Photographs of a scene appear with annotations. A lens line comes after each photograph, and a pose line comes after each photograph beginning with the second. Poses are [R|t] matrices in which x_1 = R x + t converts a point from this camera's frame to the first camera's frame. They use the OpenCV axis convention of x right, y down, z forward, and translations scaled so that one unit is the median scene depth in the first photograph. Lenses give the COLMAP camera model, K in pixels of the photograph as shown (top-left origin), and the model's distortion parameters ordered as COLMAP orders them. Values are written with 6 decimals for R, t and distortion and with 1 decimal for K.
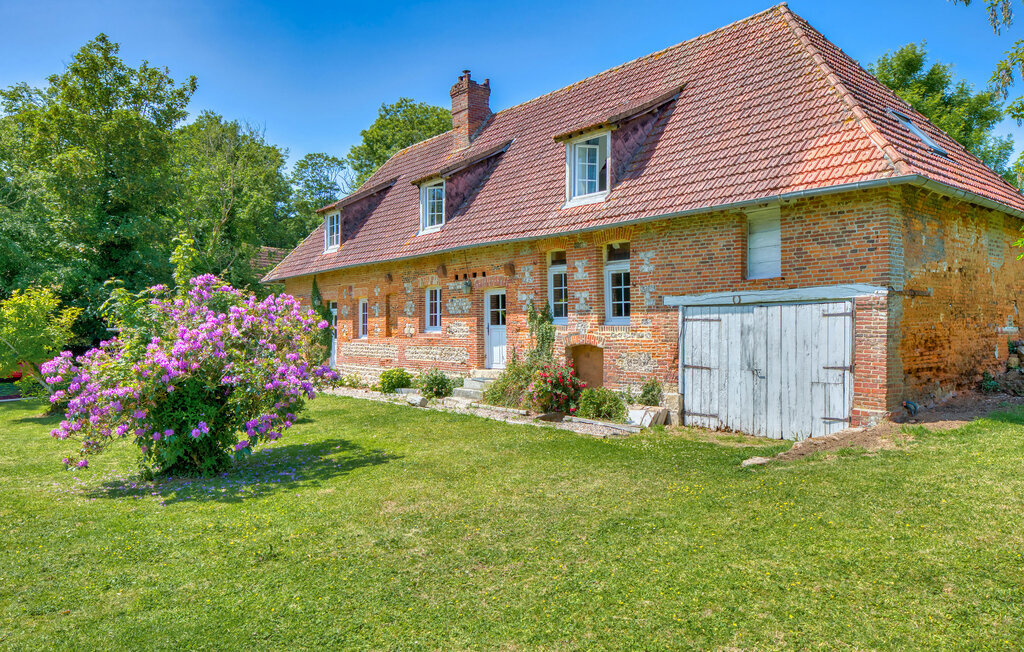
lens RADIAL K [[698.2, 0, 512.7], [0, 698.2, 320.5], [0, 0, 1]] dist [-0.013860, 0.003905]
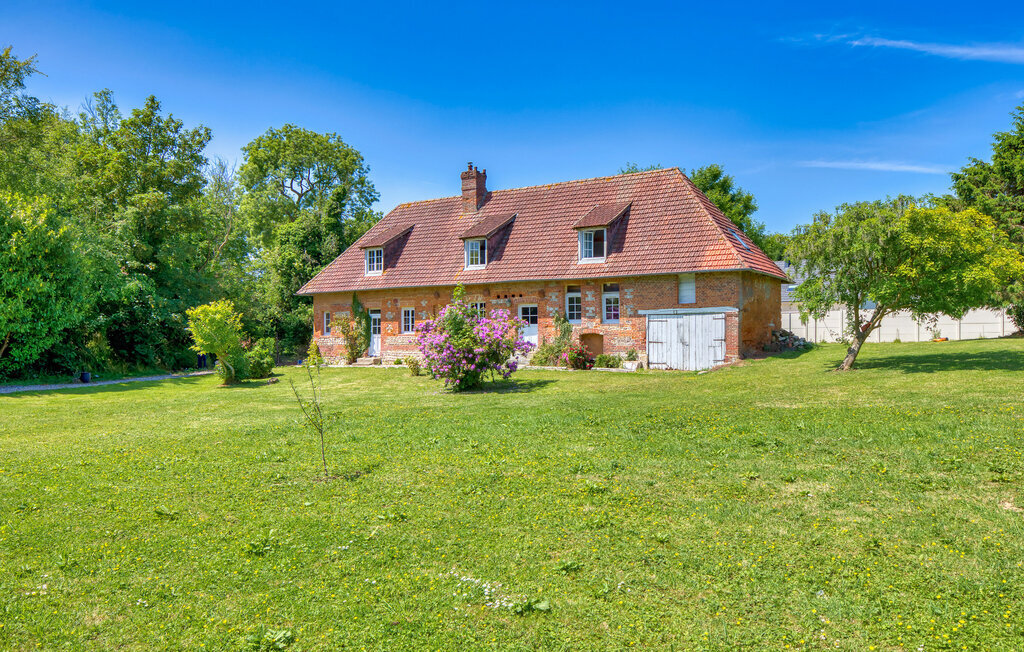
lens RADIAL K [[698.2, 0, 517.6], [0, 698.2, 322.5], [0, 0, 1]] dist [-0.013860, 0.003905]
pose [[0.949894, -0.003640, 0.312552, -0.717172], [0.003007, 0.999992, 0.002507, -0.002515], [-0.312559, -0.001441, 0.949897, -0.825888]]
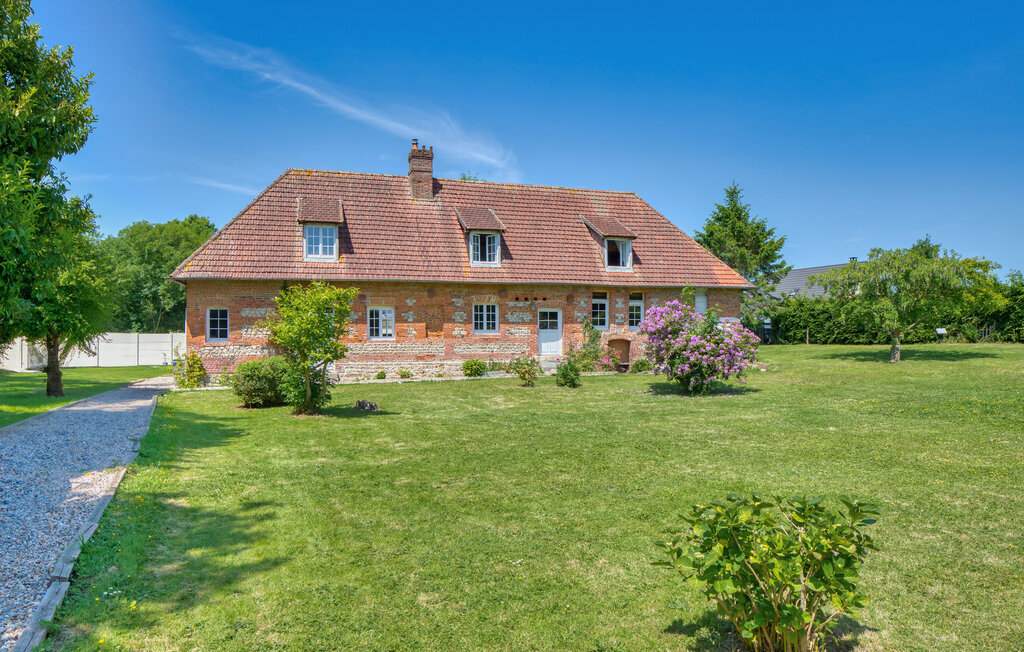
lens RADIAL K [[698.2, 0, 511.7], [0, 698.2, 333.1], [0, 0, 1]] dist [-0.013860, 0.003905]
pose [[0.362954, 0.014291, 0.931697, -1.934956], [-0.005459, 0.999898, -0.013210, 0.045329], [-0.931791, -0.000291, 0.362995, 0.540553]]
